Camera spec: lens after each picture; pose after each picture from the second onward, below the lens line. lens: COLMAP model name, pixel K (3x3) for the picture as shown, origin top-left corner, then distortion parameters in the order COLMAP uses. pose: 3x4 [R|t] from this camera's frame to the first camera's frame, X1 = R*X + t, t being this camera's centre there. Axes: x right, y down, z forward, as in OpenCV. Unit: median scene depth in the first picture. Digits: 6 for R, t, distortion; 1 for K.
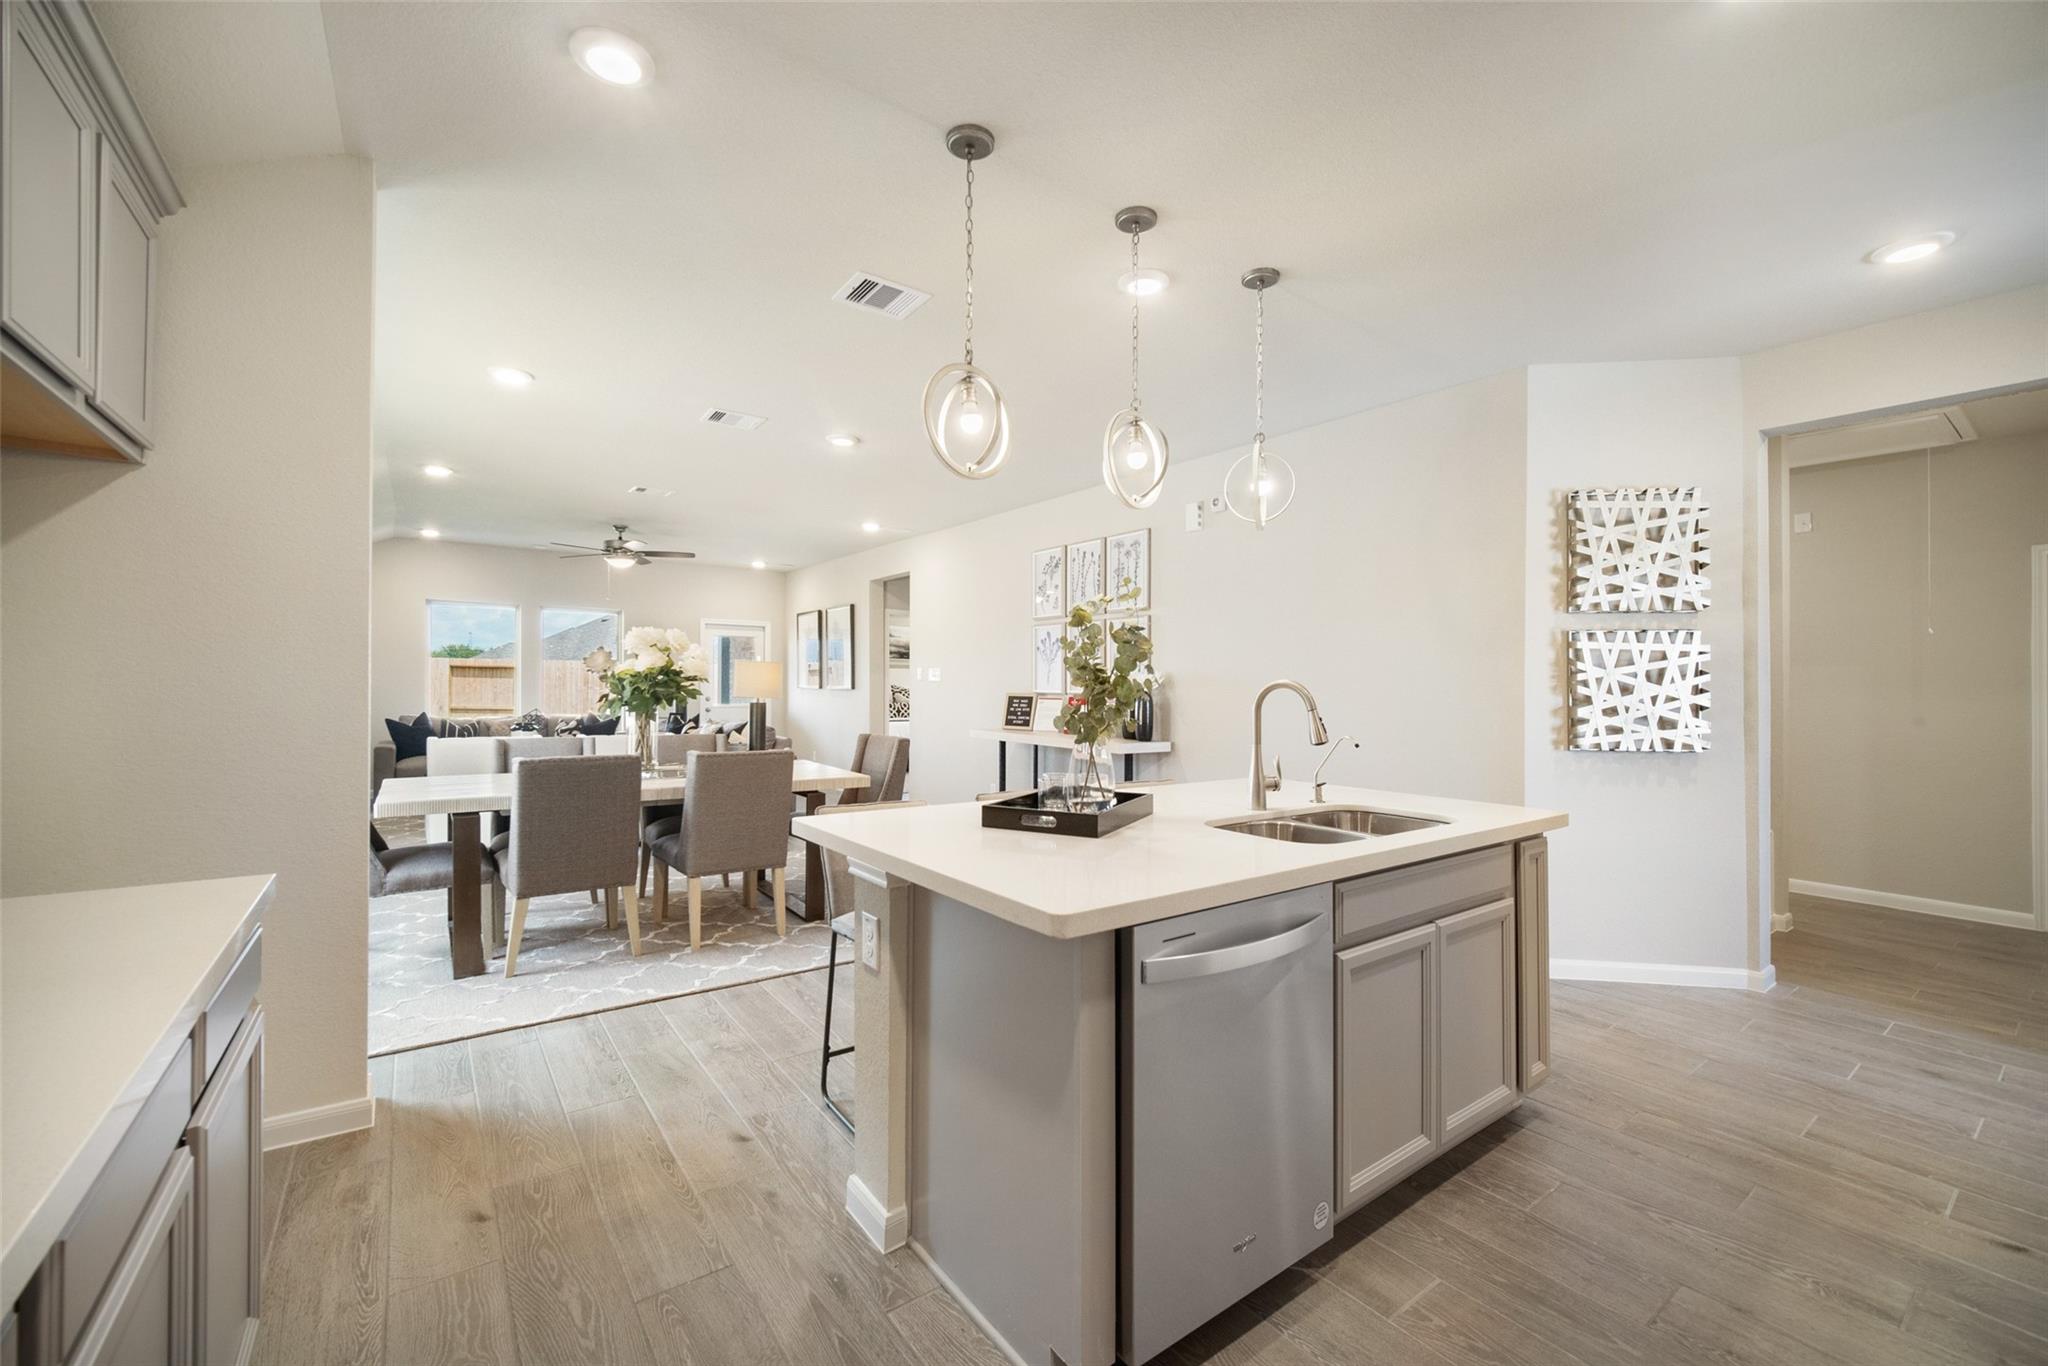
lens RADIAL K [[826.1, 0, 1019.5], [0, 826.1, 685.4], [0, 0, 1]] dist [-0.000592, -0.001205]
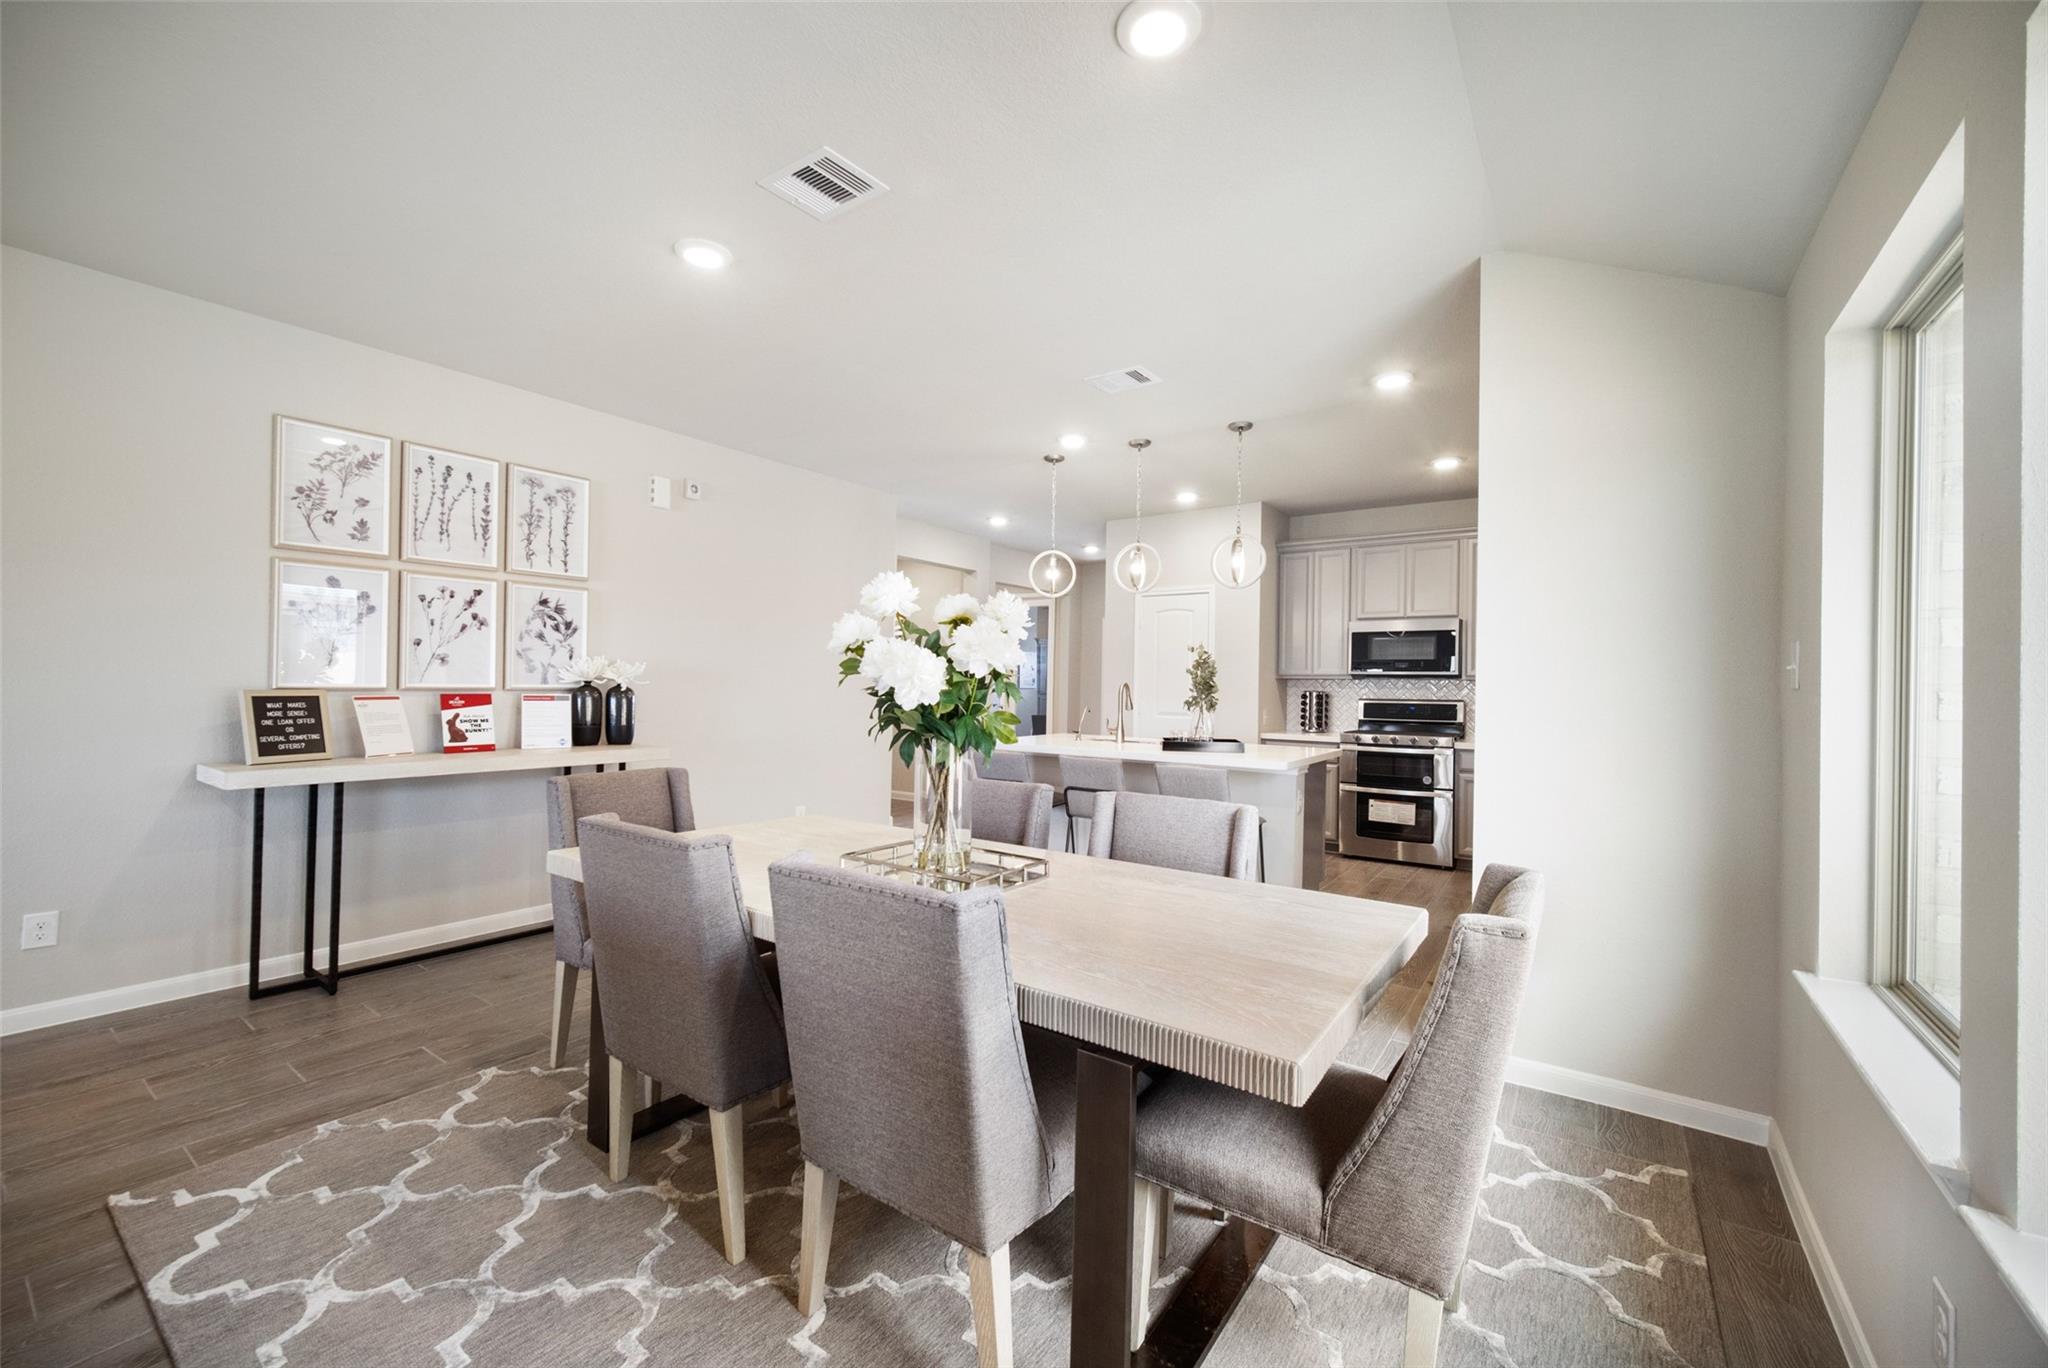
lens RADIAL K [[826.1, 0, 1016.8], [0, 826.1, 691.4], [0, 0, 1]] dist [-0.000592, -0.001205]
pose [[-0.315490, -0.026374, 0.948562, -0.714251], [-0.018447, 0.999595, 0.021657, -0.010292], [-0.948749, -0.010666, -0.315849, 0.834338]]
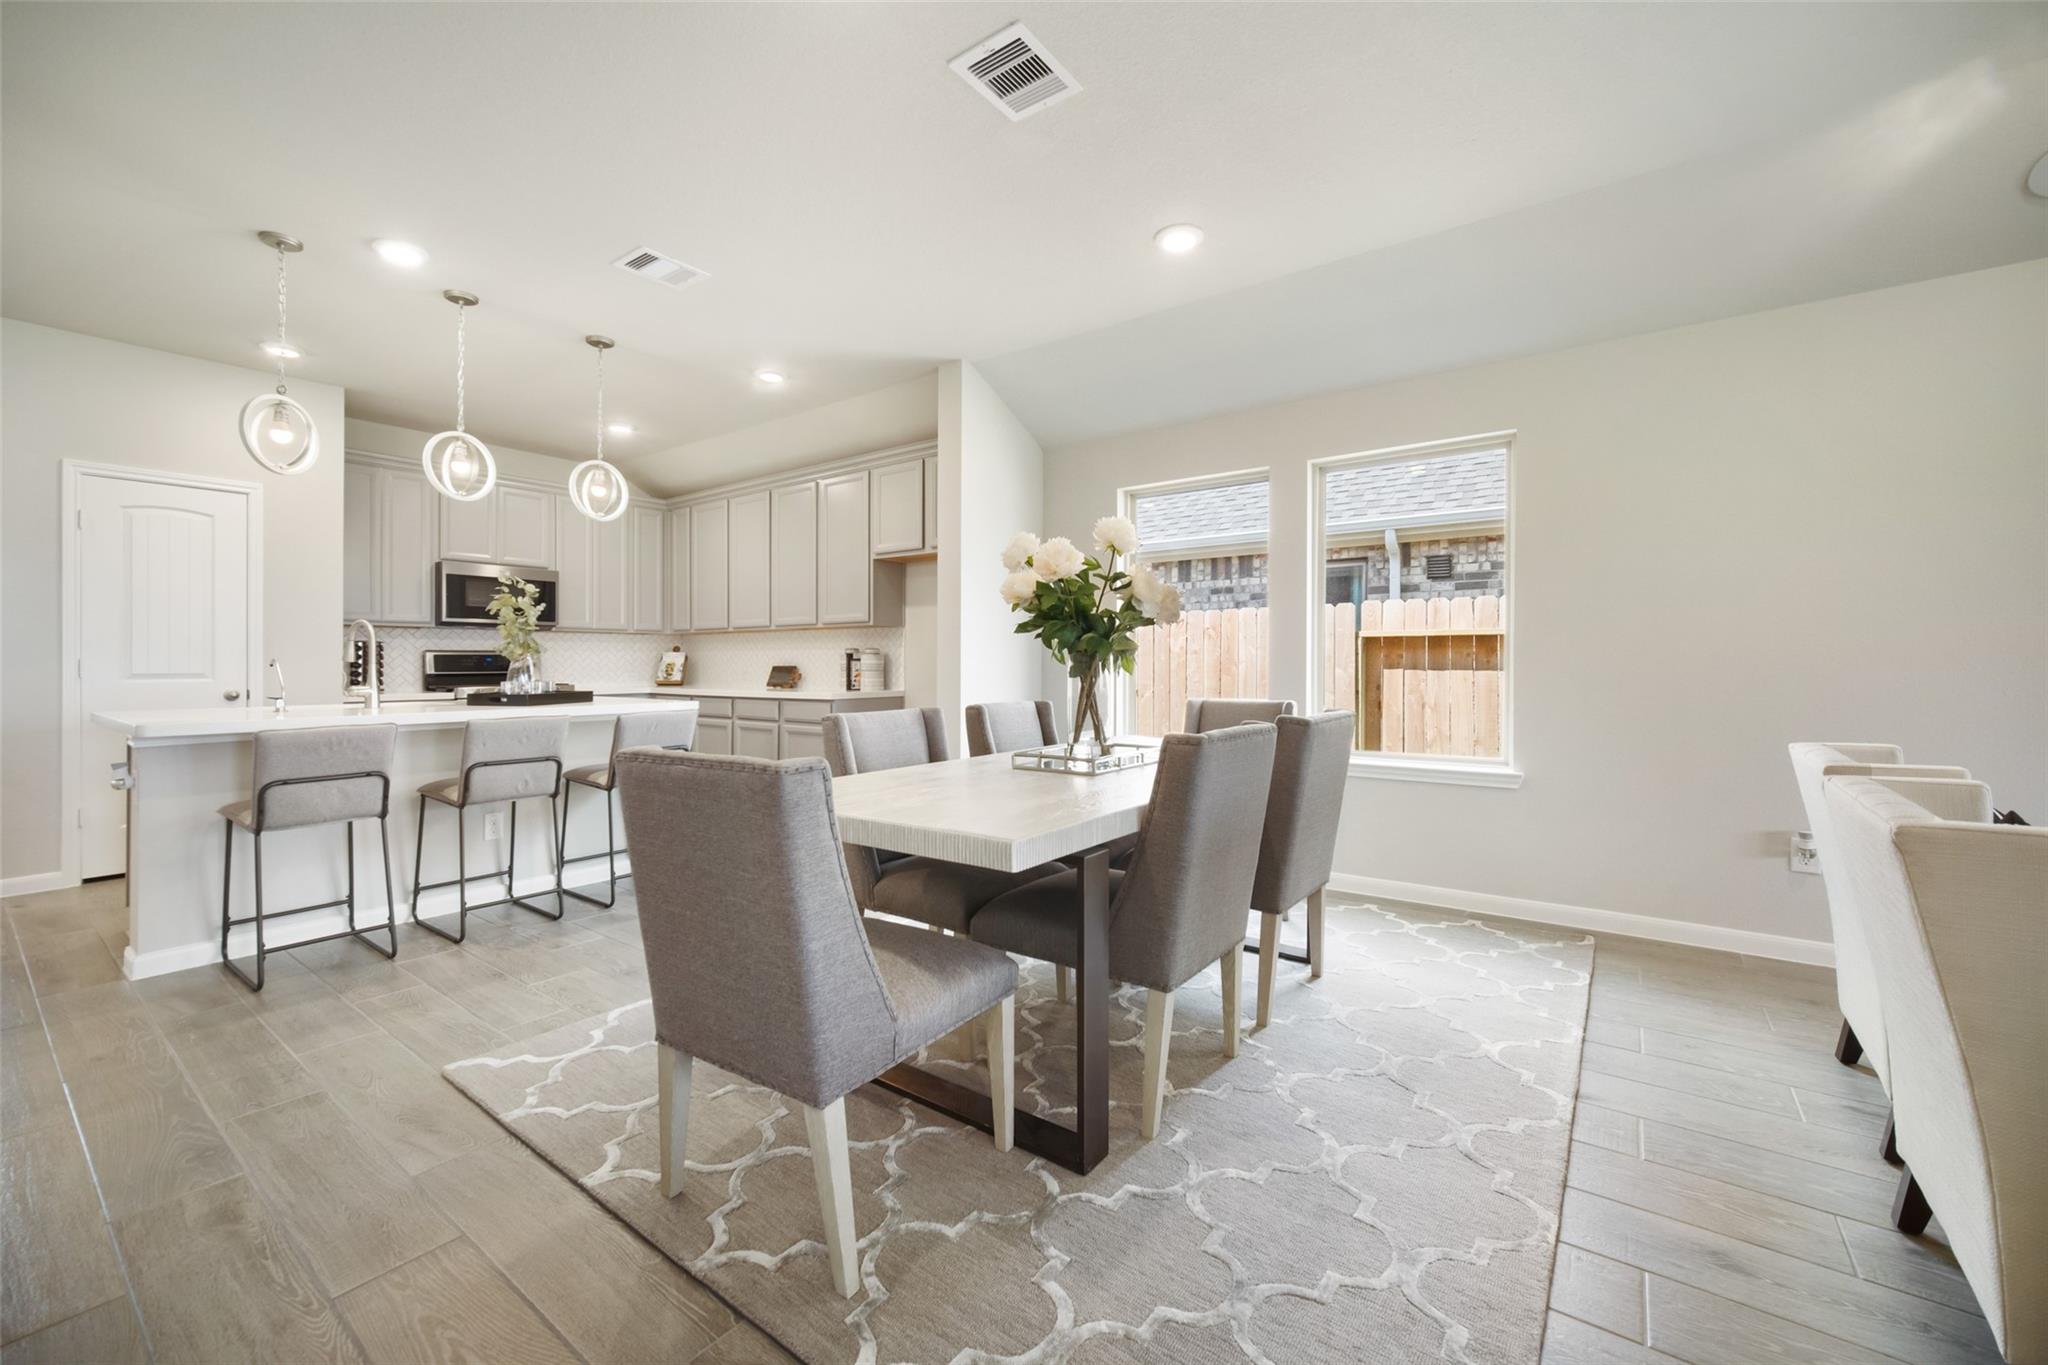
lens RADIAL K [[826.1, 0, 1016.4], [0, 826.1, 664.0], [0, 0, 1]] dist [-0.000592, -0.001205]
pose [[-0.956729, -0.013423, -0.290672, -0.165017], [-0.013164, 0.999909, -0.002848, 0.026332], [0.290684, 0.001102, -0.956818, 1.188818]]
